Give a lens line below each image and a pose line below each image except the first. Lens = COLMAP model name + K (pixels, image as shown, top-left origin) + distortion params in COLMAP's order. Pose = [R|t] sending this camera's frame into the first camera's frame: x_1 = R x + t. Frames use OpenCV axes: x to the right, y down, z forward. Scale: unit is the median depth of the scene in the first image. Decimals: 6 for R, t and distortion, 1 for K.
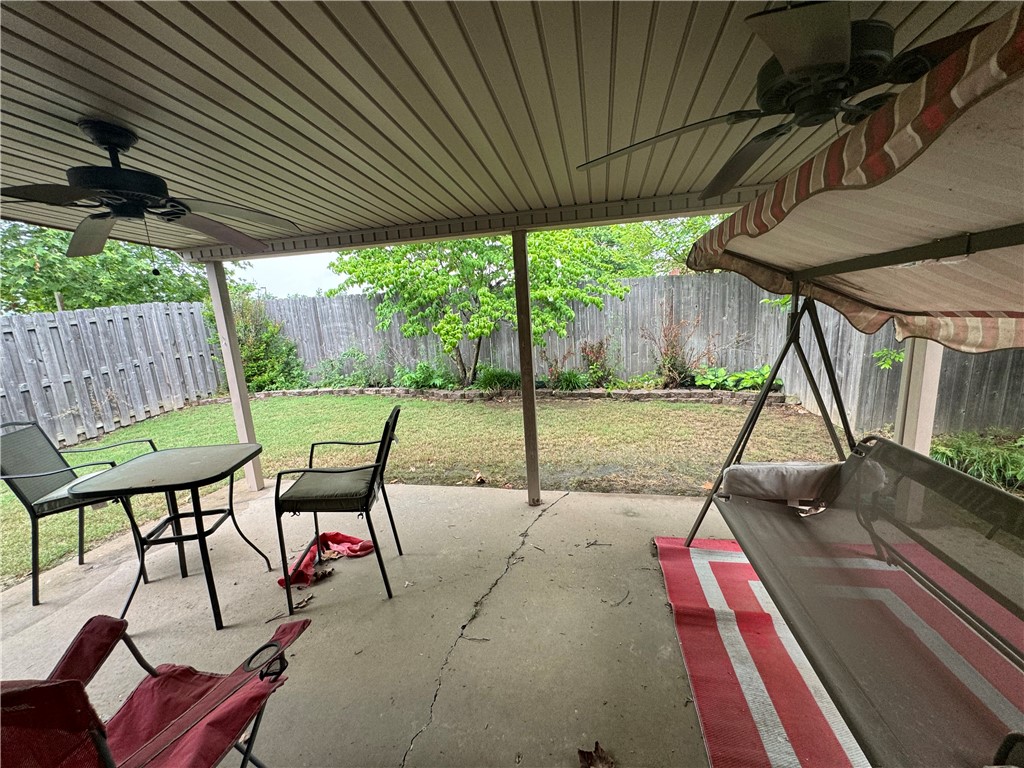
lens RADIAL K [[408.8, 0, 512.7], [0, 408.8, 386.4], [0, 0, 1]] dist [-0.002770, 0.000492]
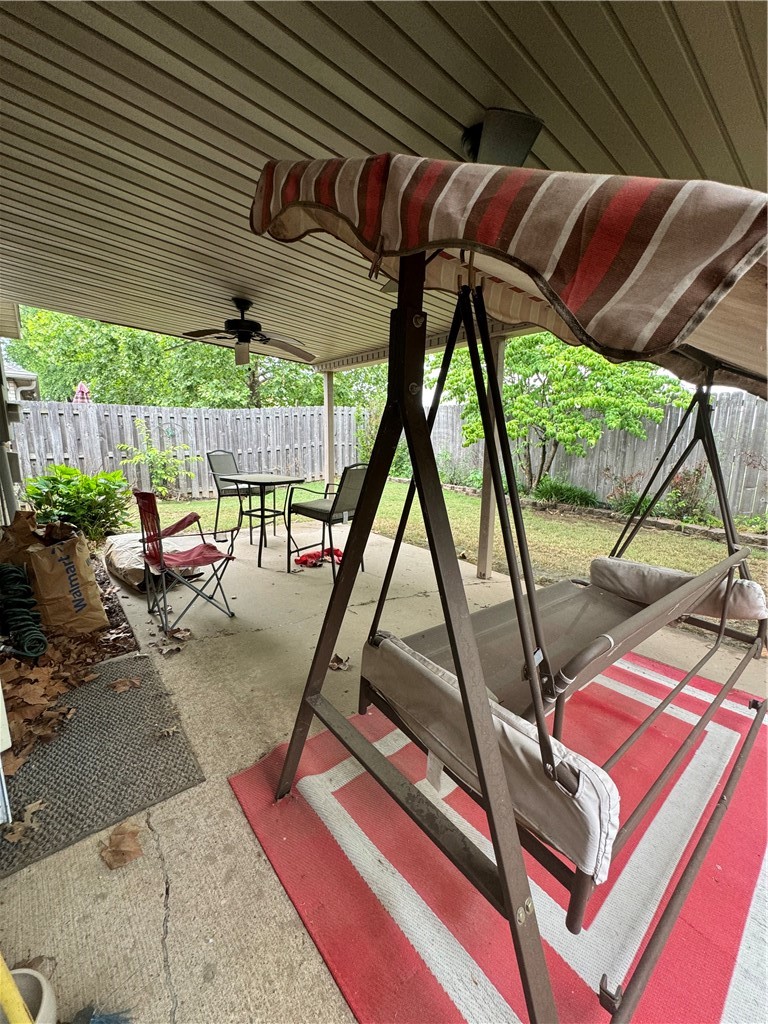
lens RADIAL K [[408.8, 0, 381.2], [0, 408.8, 512.3], [0, 0, 1]] dist [-0.002770, 0.000492]
pose [[0.775453, 0.185758, -0.603463, 0.539622], [-0.180898, 0.981041, 0.069528, 0.086959], [0.604937, 0.055249, 0.794354, -0.098845]]
